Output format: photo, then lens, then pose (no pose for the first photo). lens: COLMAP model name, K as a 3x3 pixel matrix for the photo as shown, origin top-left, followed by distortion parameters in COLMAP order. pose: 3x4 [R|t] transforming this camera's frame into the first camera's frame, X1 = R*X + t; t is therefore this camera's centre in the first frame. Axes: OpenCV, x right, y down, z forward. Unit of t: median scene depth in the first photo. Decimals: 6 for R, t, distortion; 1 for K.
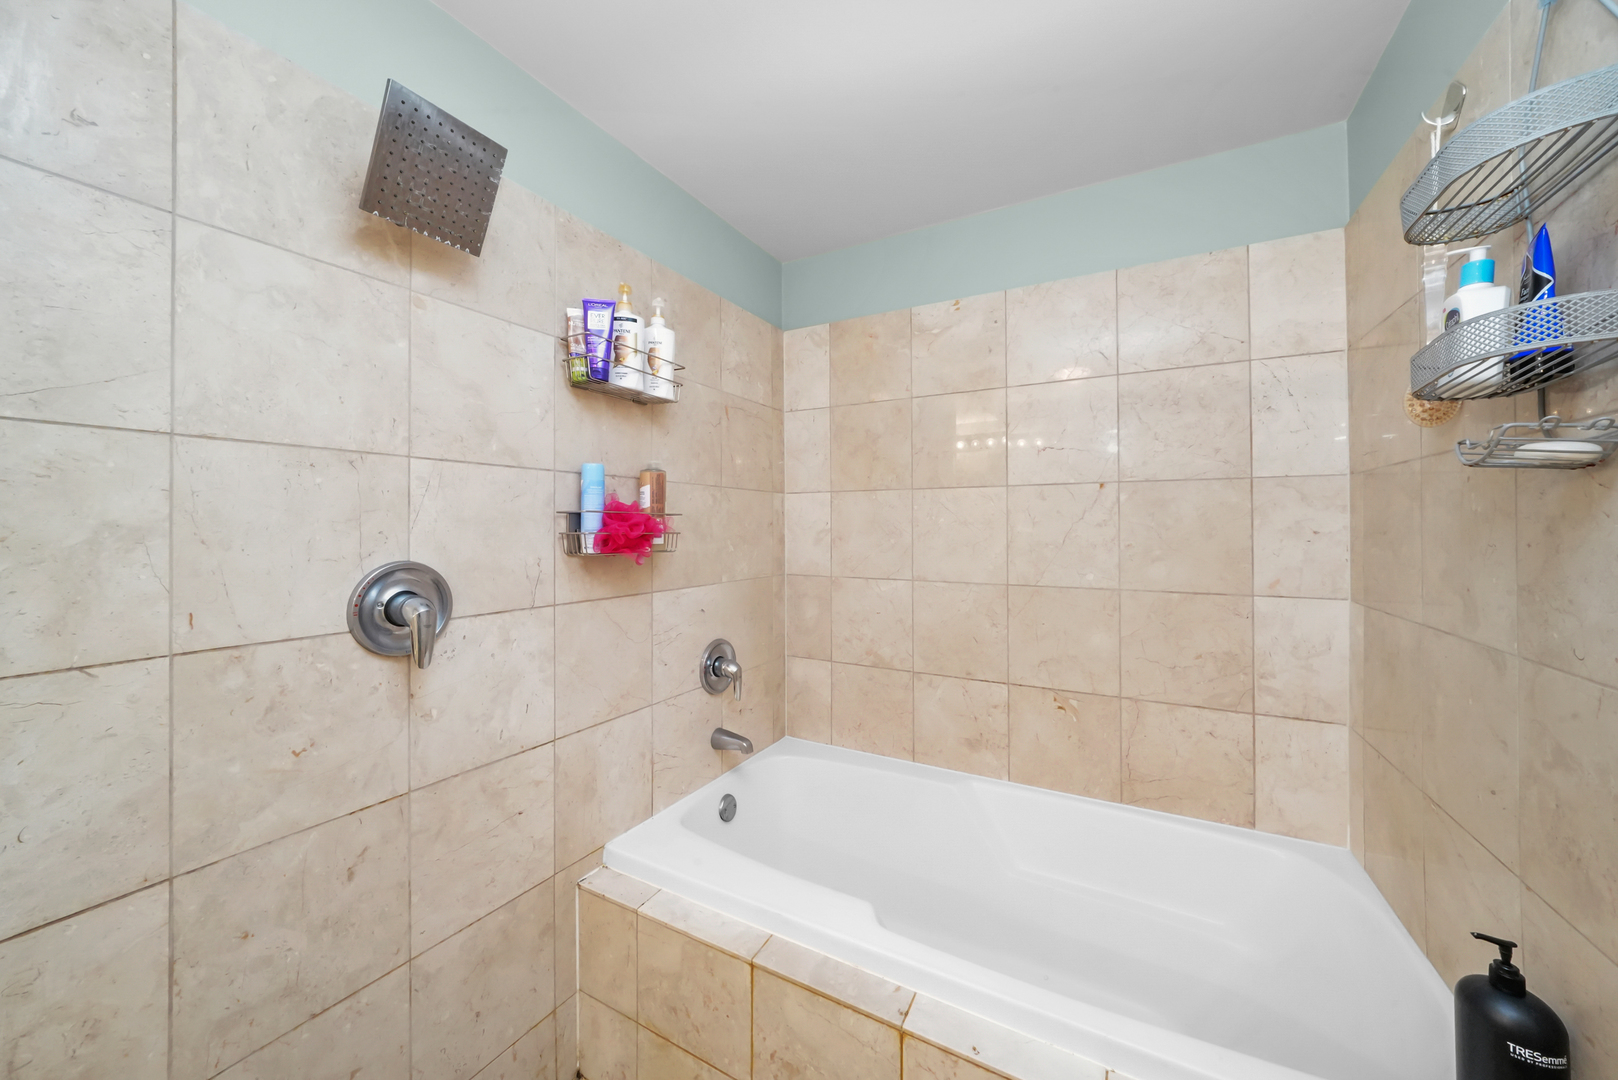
lens RADIAL K [[578.6, 0, 811.4], [0, 578.6, 528.3], [0, 0, 1]] dist [-0.020640, 0.001755]
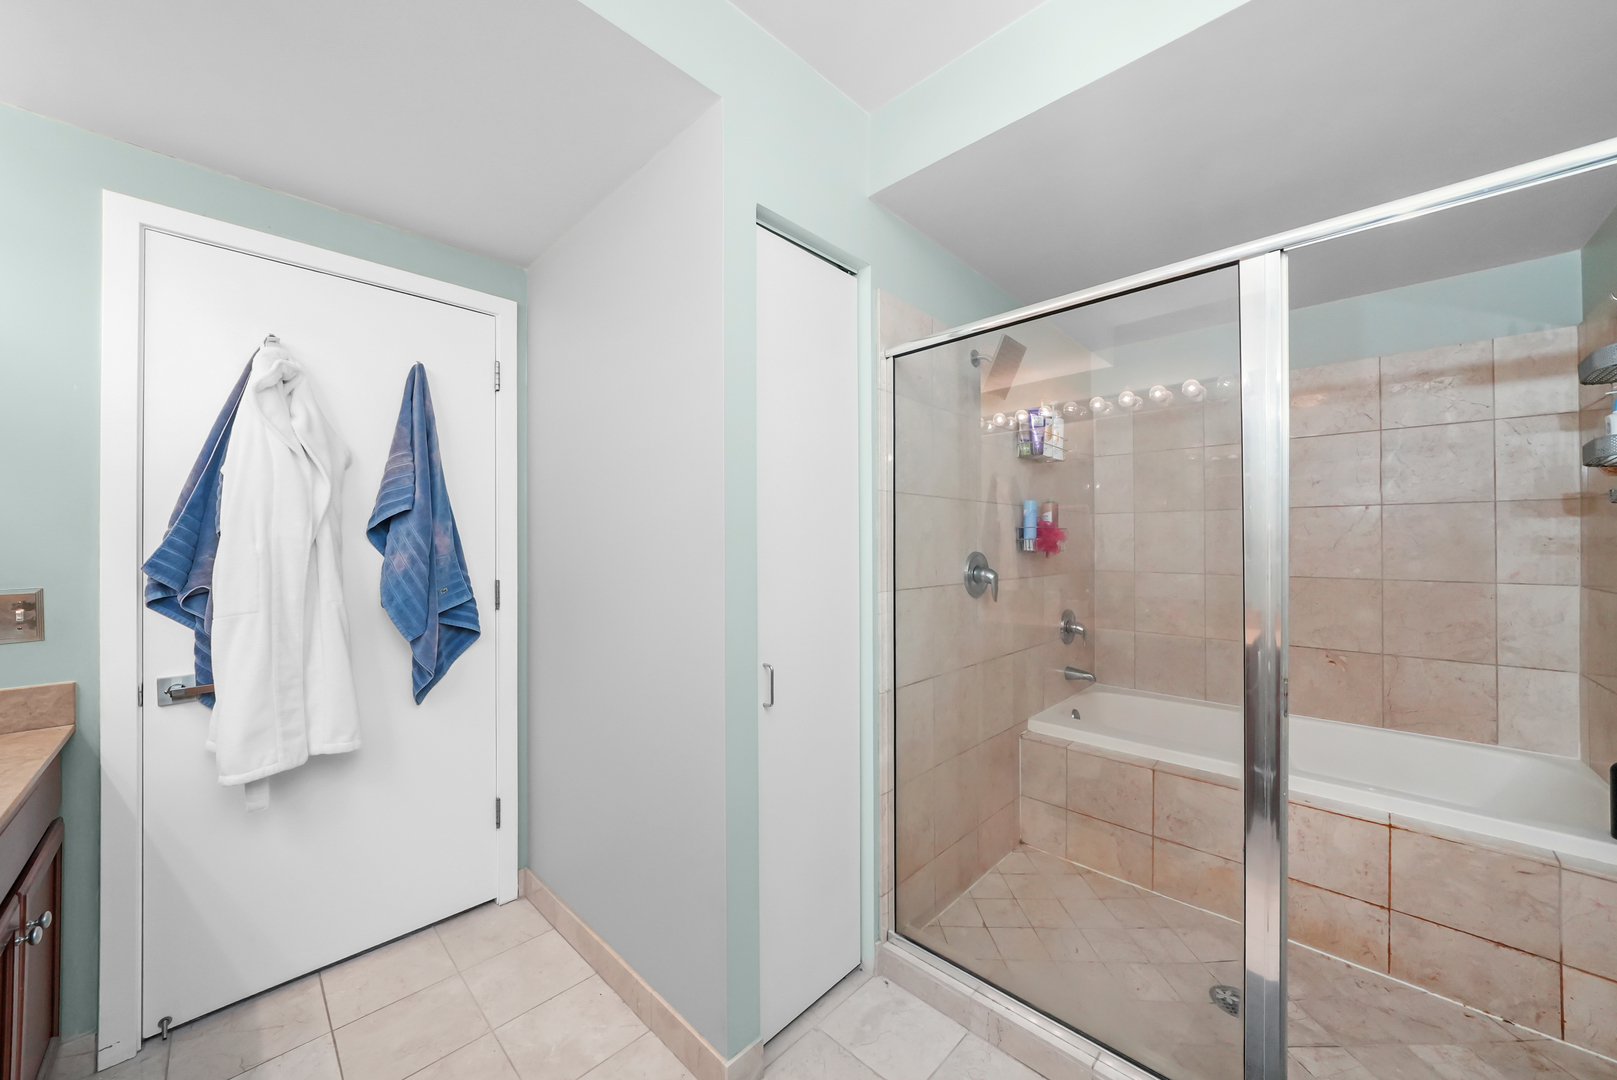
lens RADIAL K [[578.2, 0, 798.1], [0, 578.2, 543.7], [0, 0, 1]] dist [-0.020640, 0.001755]
pose [[0.963445, 0.001321, -0.267904, -0.546635], [-0.000780, 0.999997, 0.002126, 0.016669], [0.267906, -0.001839, 0.963443, -0.840764]]
